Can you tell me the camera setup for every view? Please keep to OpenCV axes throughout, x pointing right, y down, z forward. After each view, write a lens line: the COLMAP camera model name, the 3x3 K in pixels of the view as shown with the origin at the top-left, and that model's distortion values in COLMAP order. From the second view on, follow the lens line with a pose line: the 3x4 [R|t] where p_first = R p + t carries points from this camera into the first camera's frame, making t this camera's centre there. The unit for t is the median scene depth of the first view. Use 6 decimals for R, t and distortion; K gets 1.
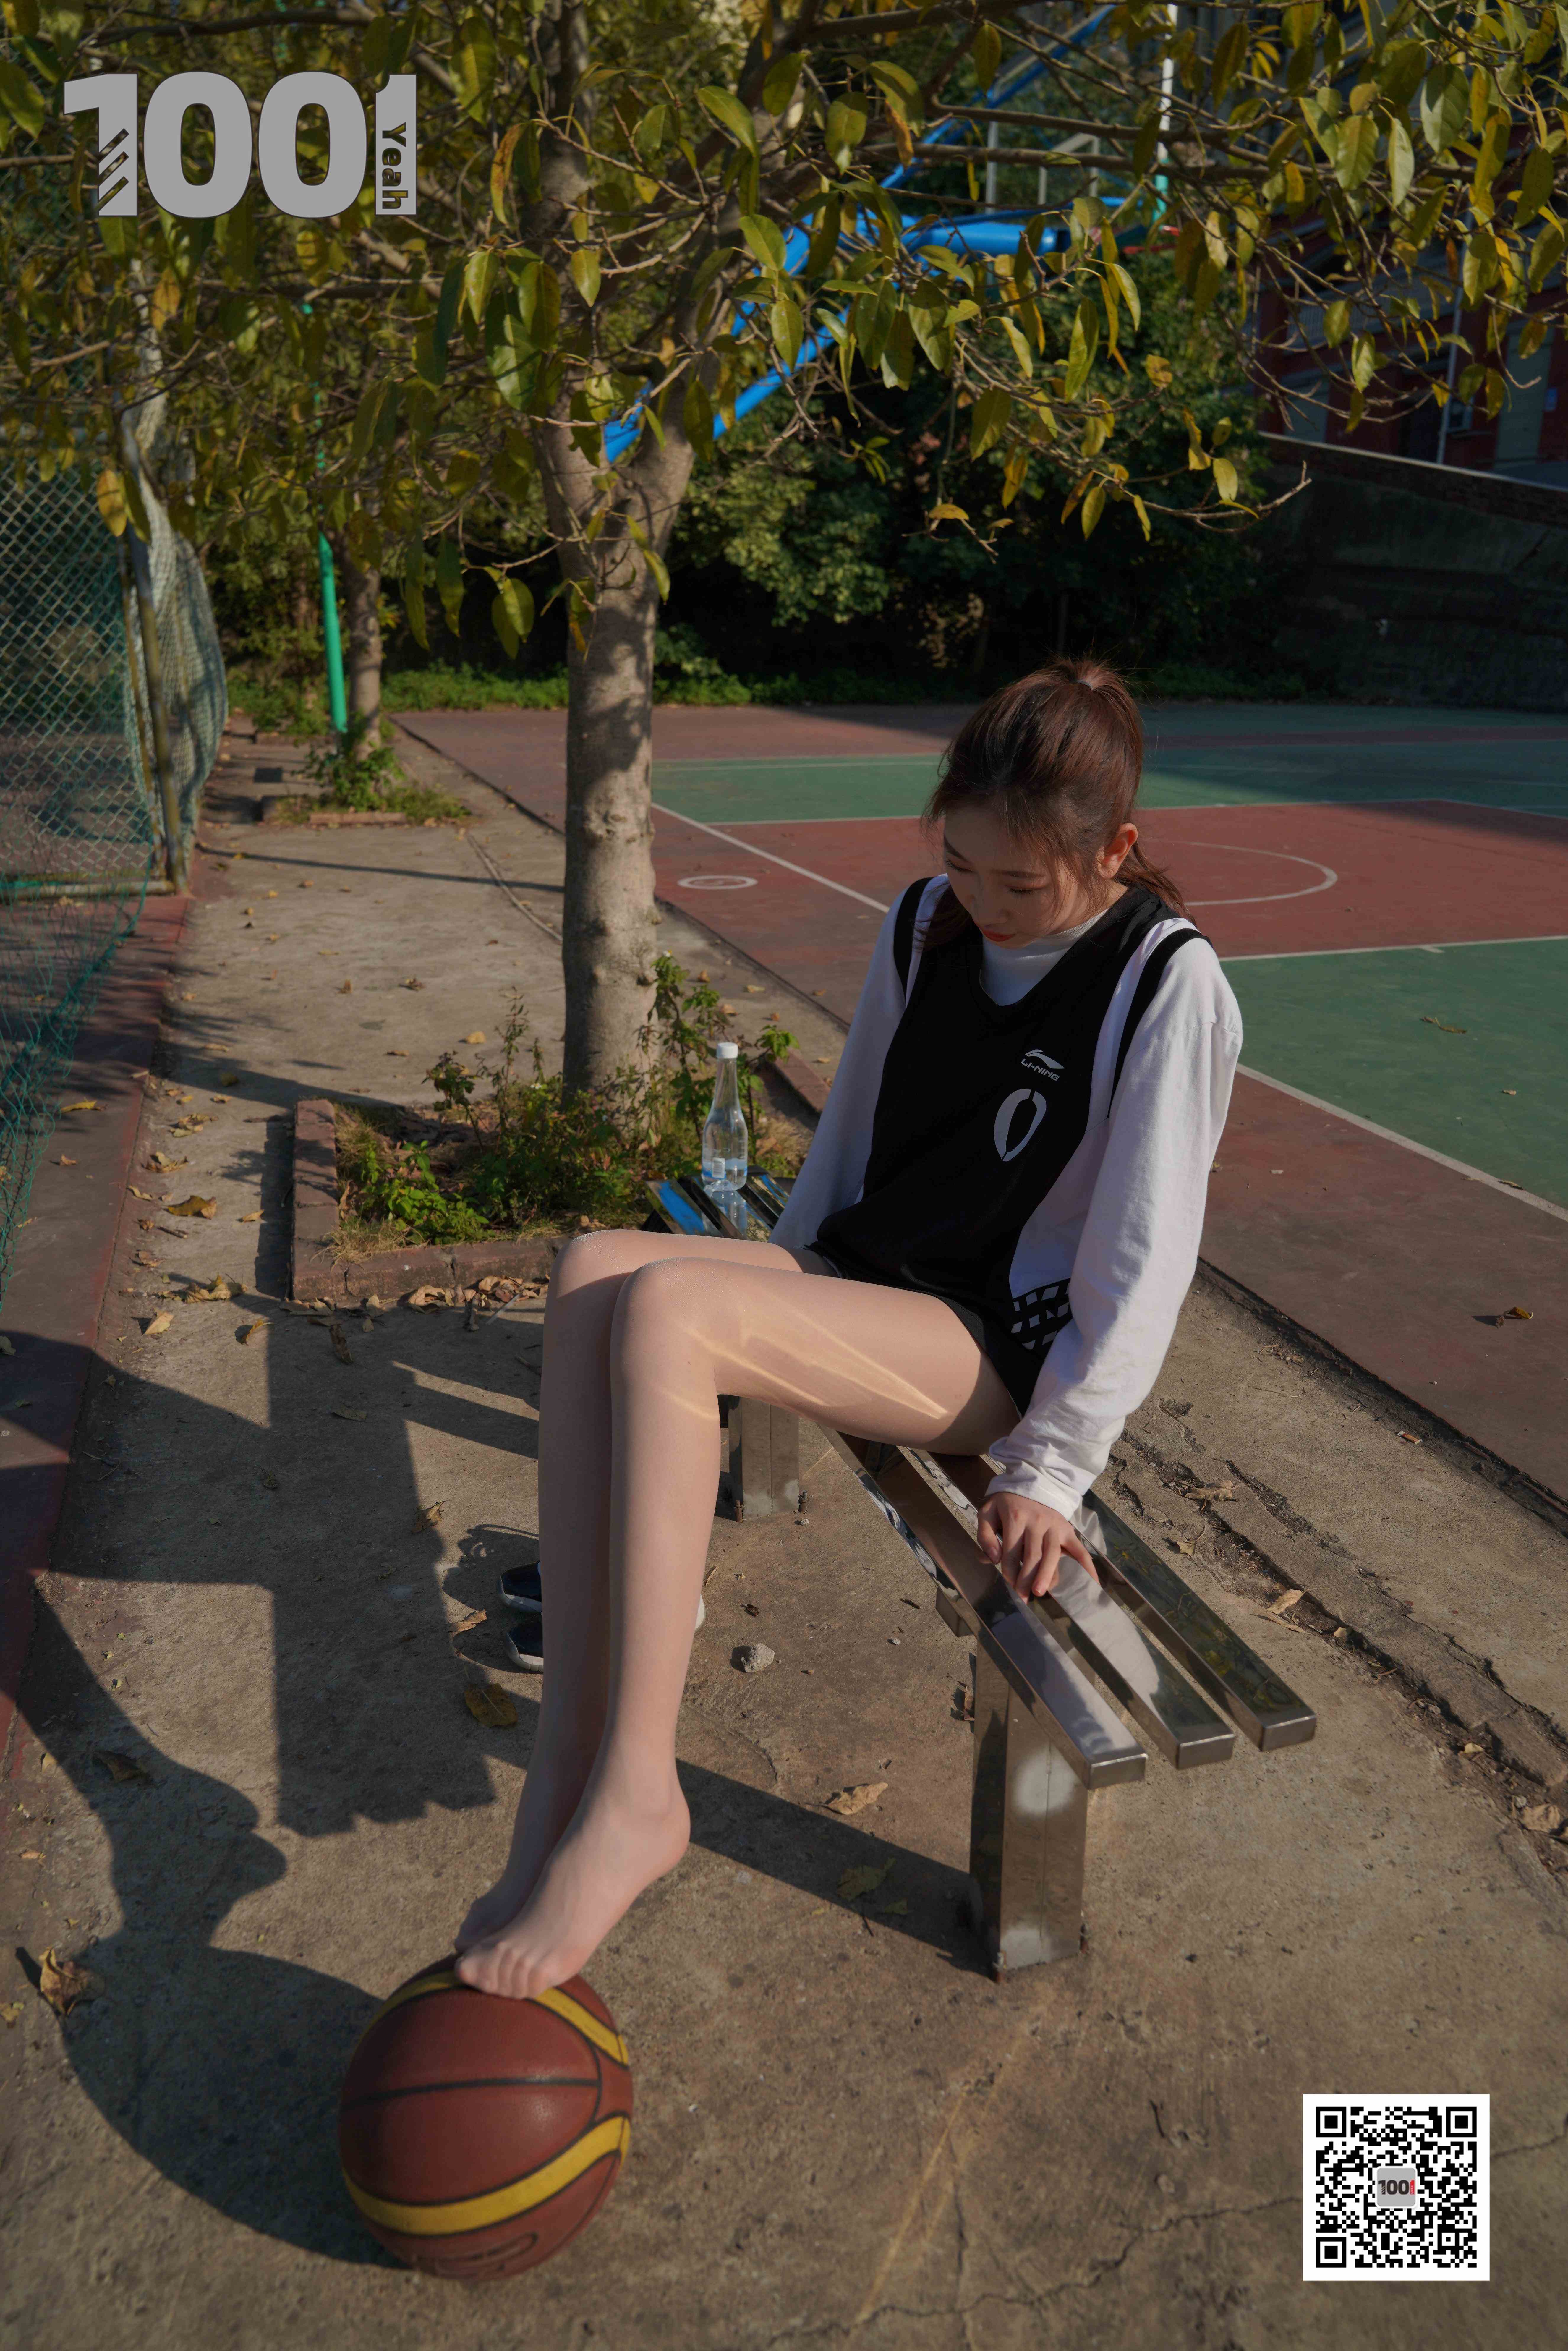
lens RADIAL K [[1611.6, 0, 788.2], [0, 1611.6, 1171.2], [0, 0, 1]] dist [-0.021993, 0.002010]
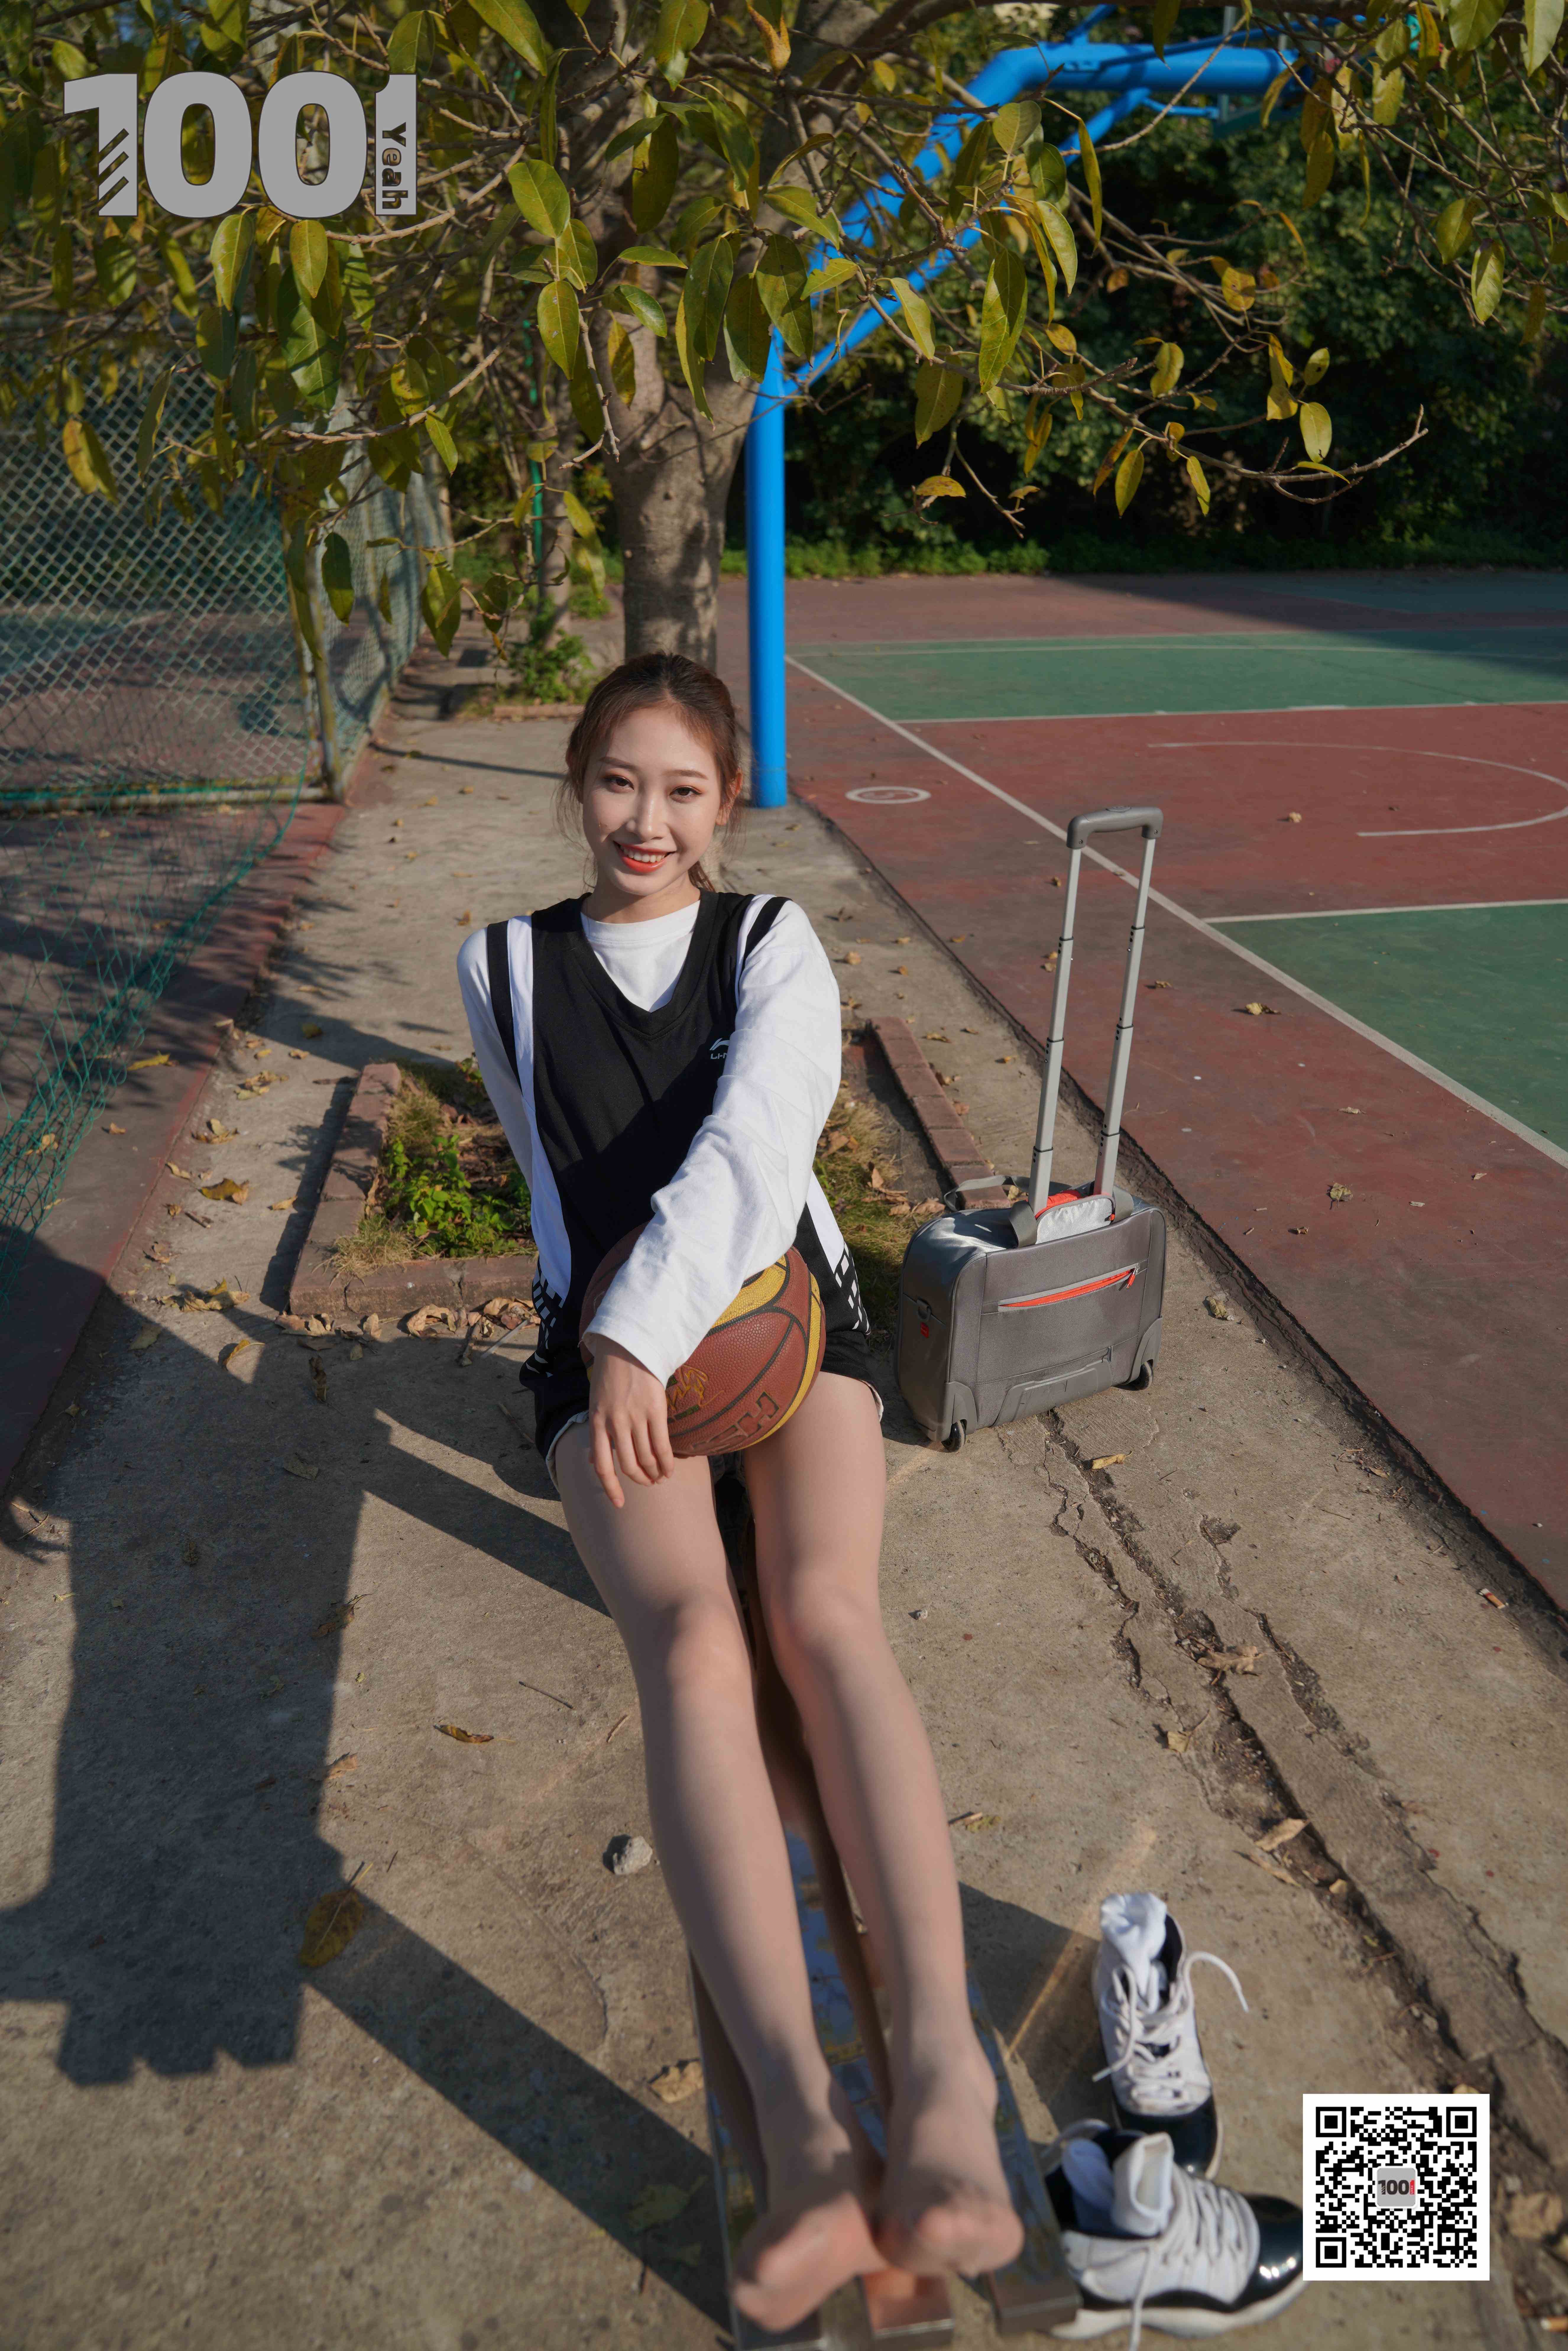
lens RADIAL K [[1617.8, 0, 782.2], [0, 1617.8, 1170.8], [0, 0, 1]] dist [-0.031191, 0.021021]
pose [[0.988586, 0.049852, -0.142172, 0.110393], [-0.038650, 0.996006, 0.080492, -0.093438], [0.145617, -0.074078, 0.986564, 0.117550]]
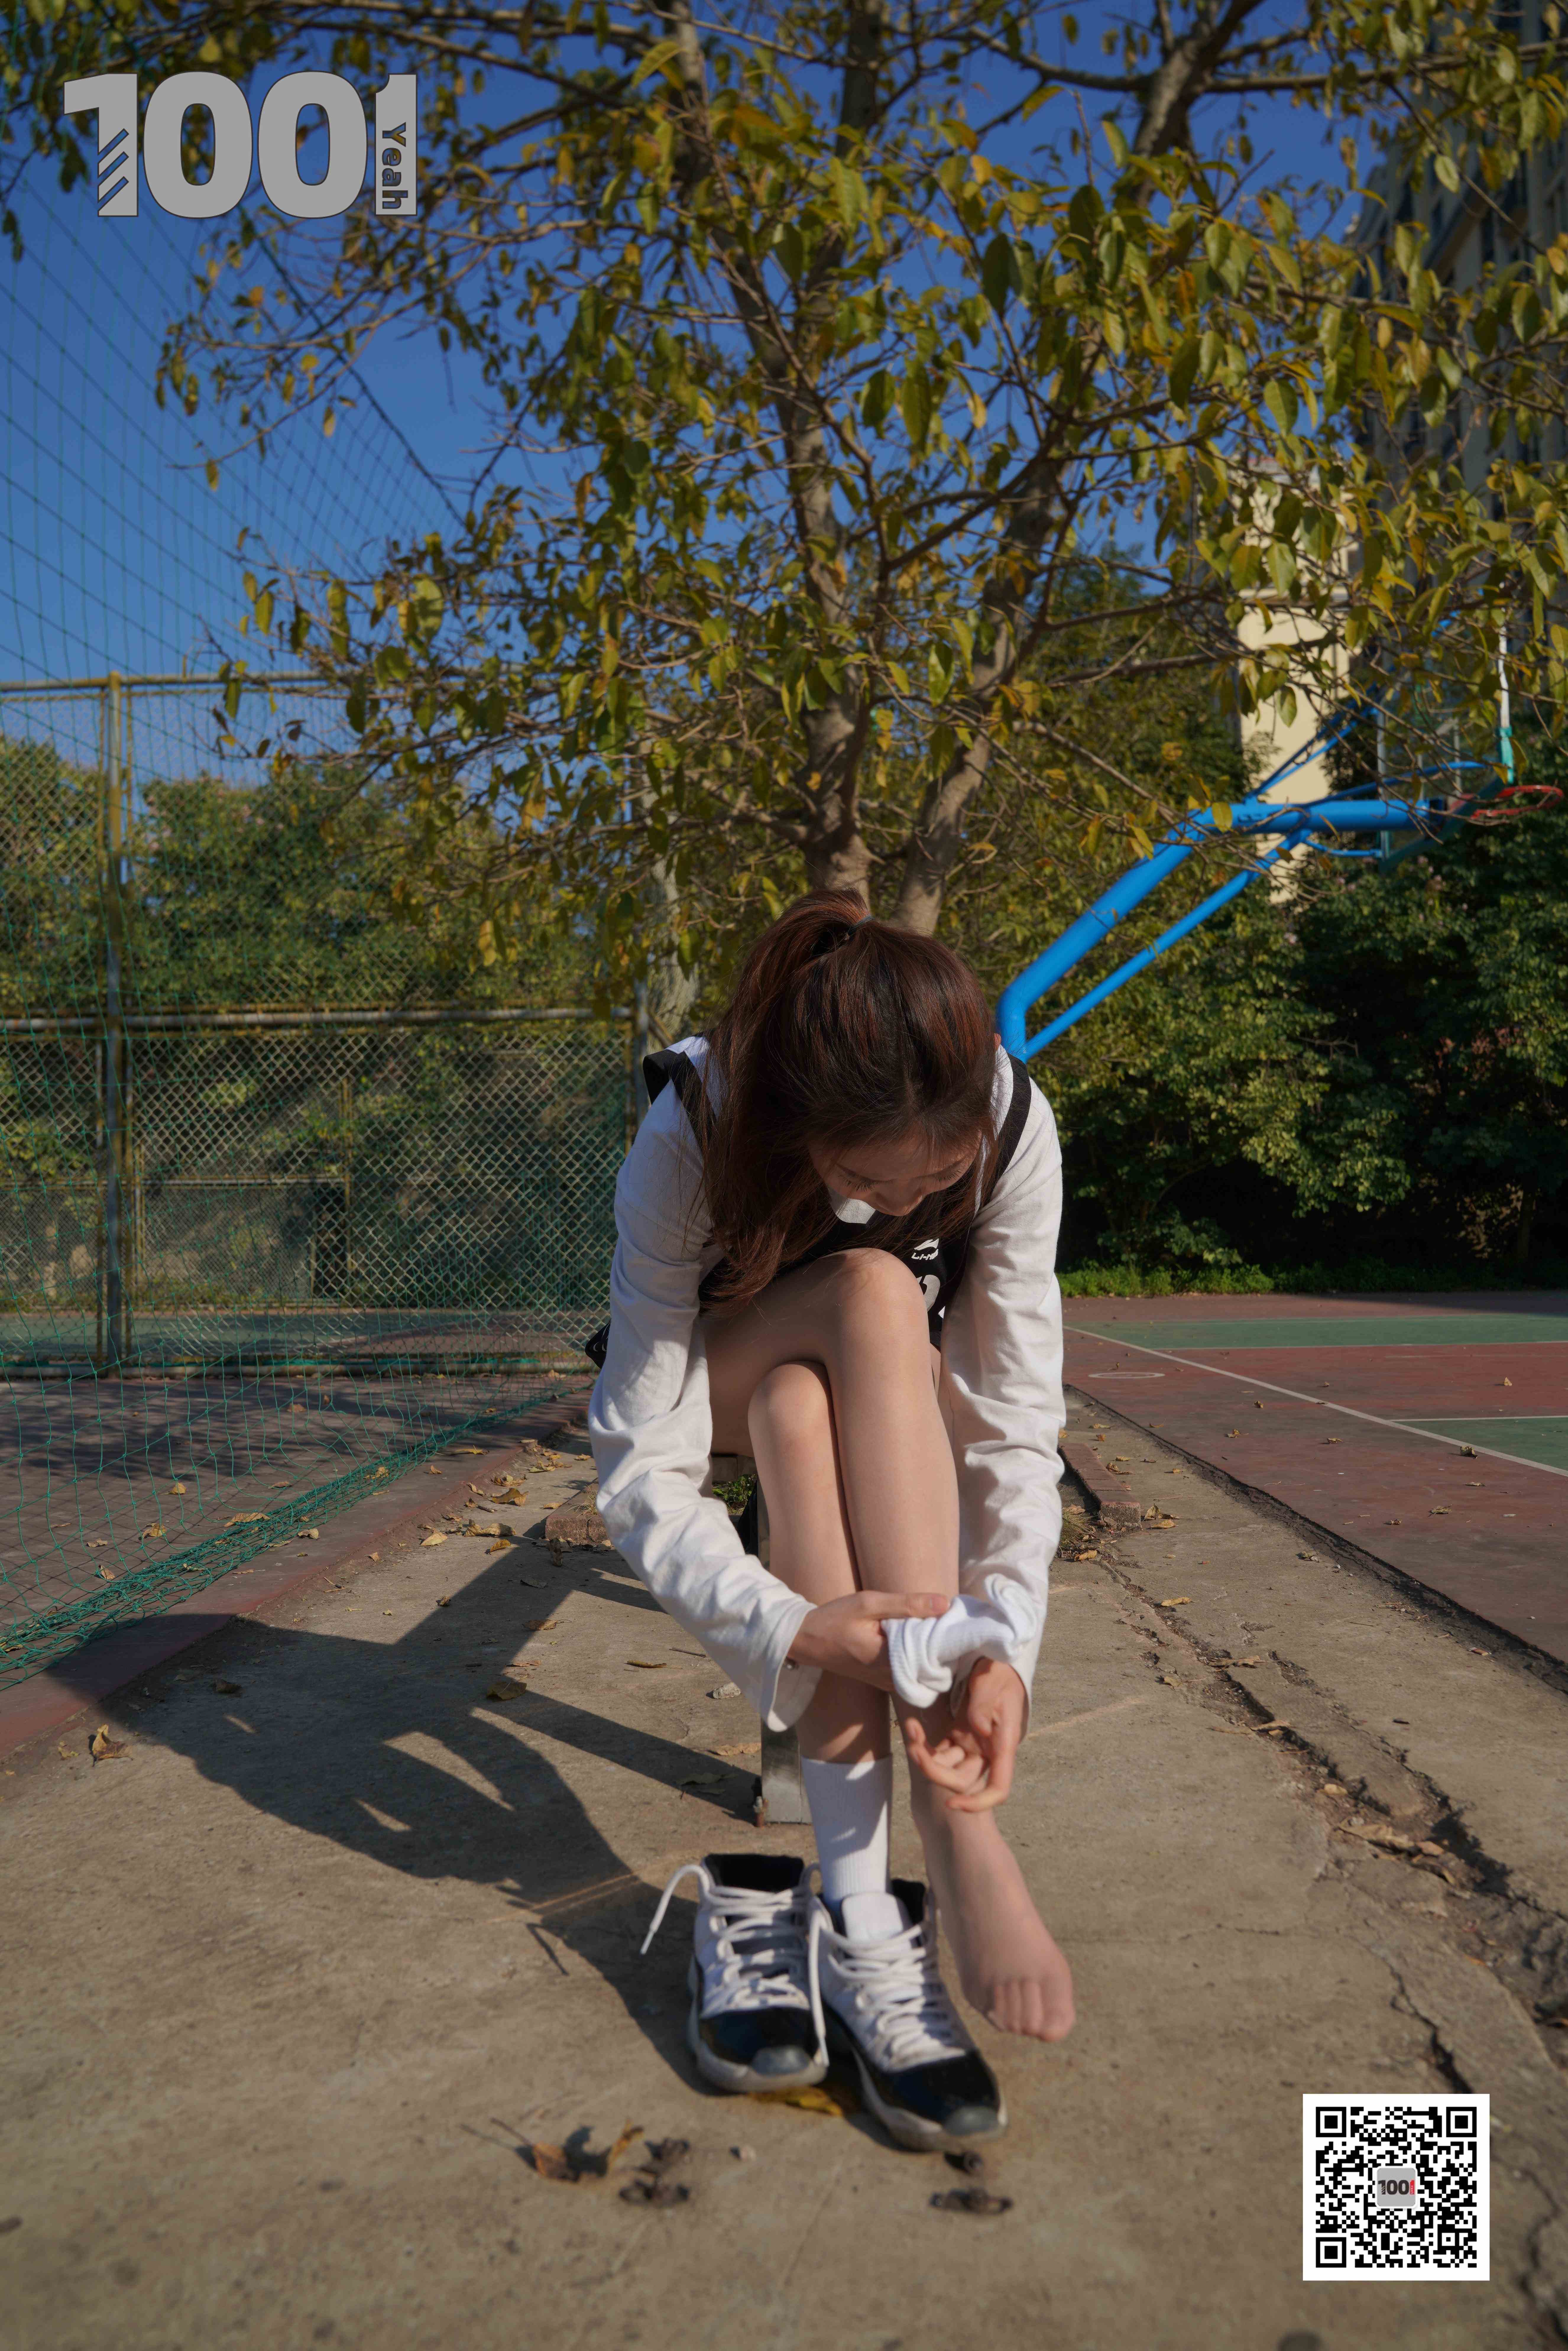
lens RADIAL K [[1611.6, 0, 788.2], [0, 1611.6, 1171.2], [0, 0, 1]] dist [-0.021993, 0.002010]
pose [[0.942462, -0.035300, -0.332444, 0.278093], [-0.089867, 0.931057, -0.353633, 0.237757], [0.322008, 0.363161, 0.874314, -0.090219]]
